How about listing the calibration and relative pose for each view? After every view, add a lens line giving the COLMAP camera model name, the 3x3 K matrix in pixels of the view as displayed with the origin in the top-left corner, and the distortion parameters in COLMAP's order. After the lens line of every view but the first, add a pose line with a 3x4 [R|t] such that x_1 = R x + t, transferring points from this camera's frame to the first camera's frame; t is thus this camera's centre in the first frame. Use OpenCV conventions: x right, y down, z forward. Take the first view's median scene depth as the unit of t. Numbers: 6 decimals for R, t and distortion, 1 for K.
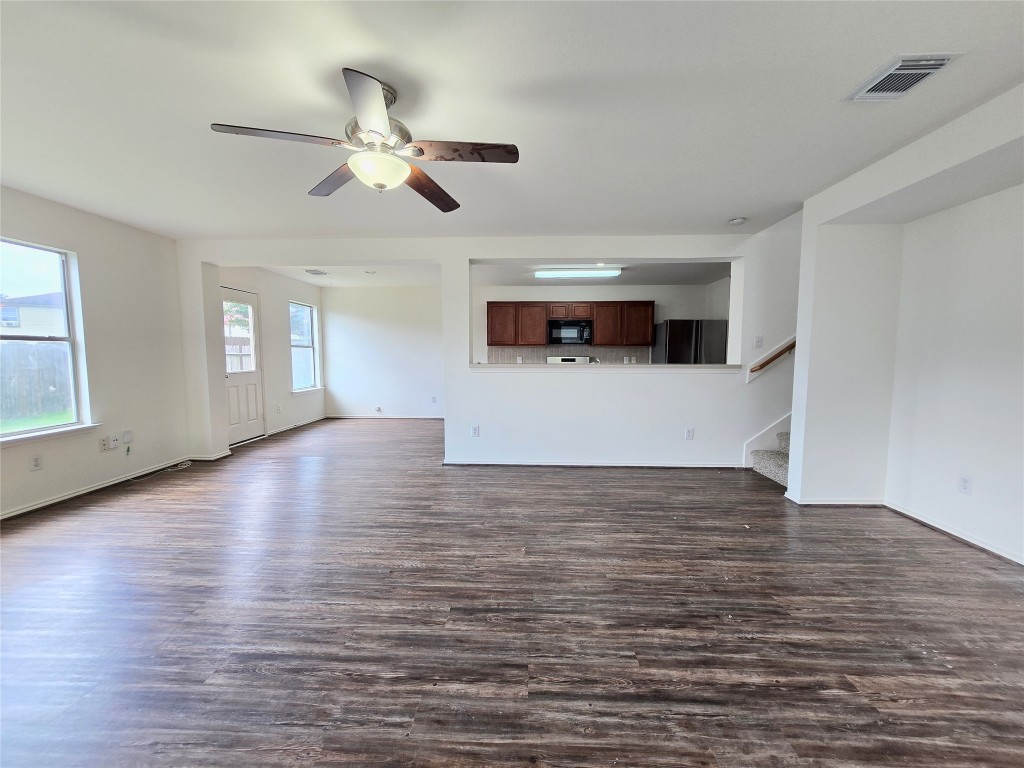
lens RADIAL K [[423.2, 0, 510.5], [0, 423.2, 388.8], [0, 0, 1]] dist [-0.004355, 0.001978]
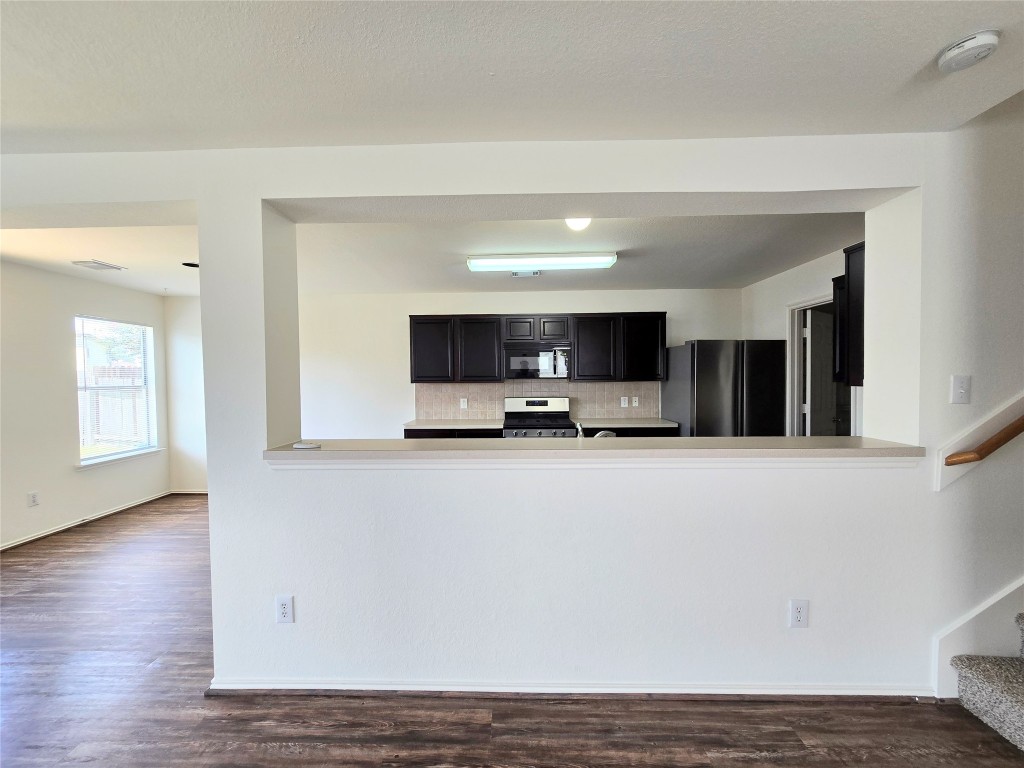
lens RADIAL K [[423.2, 0, 508.9], [0, 423.2, 385.7], [0, 0, 1]] dist [-0.004355, 0.001978]
pose [[0.999722, -0.010550, 0.021082, 0.227640], [0.011772, 0.998208, -0.058675, -0.161994], [-0.020426, 0.058907, 0.998054, 0.990974]]
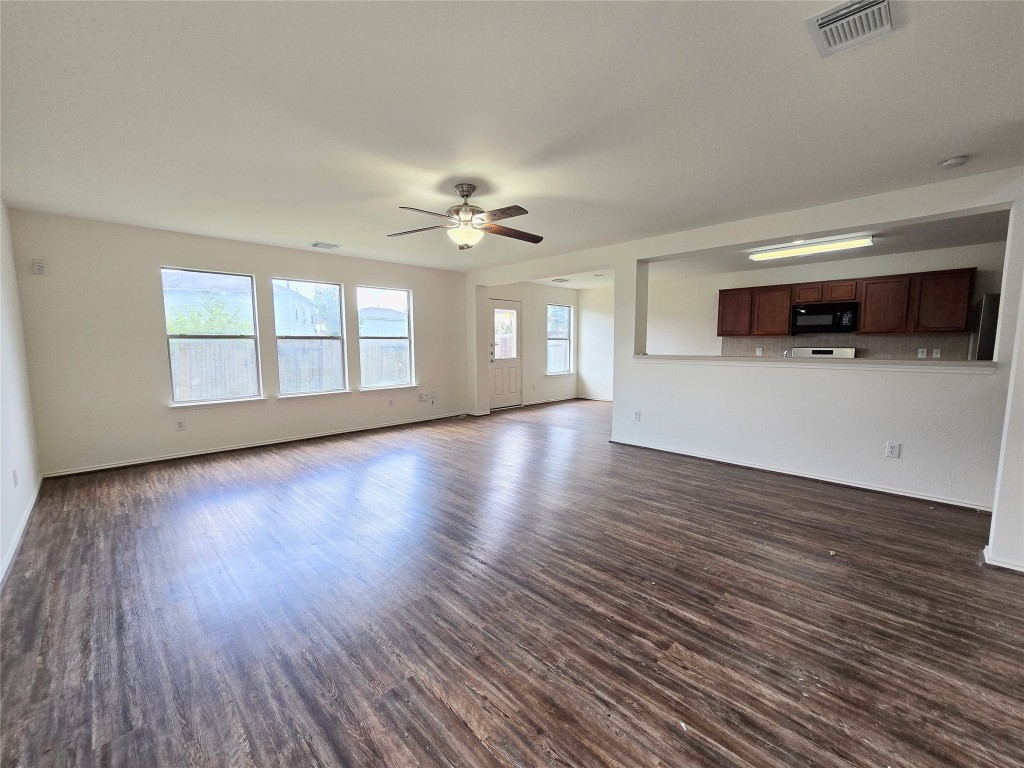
lens RADIAL K [[423.2, 0, 507.0], [0, 423.2, 387.8], [0, 0, 1]] dist [-0.004355, 0.001978]
pose [[0.727575, 0.068181, -0.682631, 0.730498], [-0.053524, 0.997658, 0.042598, -0.003220], [0.683937, 0.005544, 0.729520, -0.064924]]
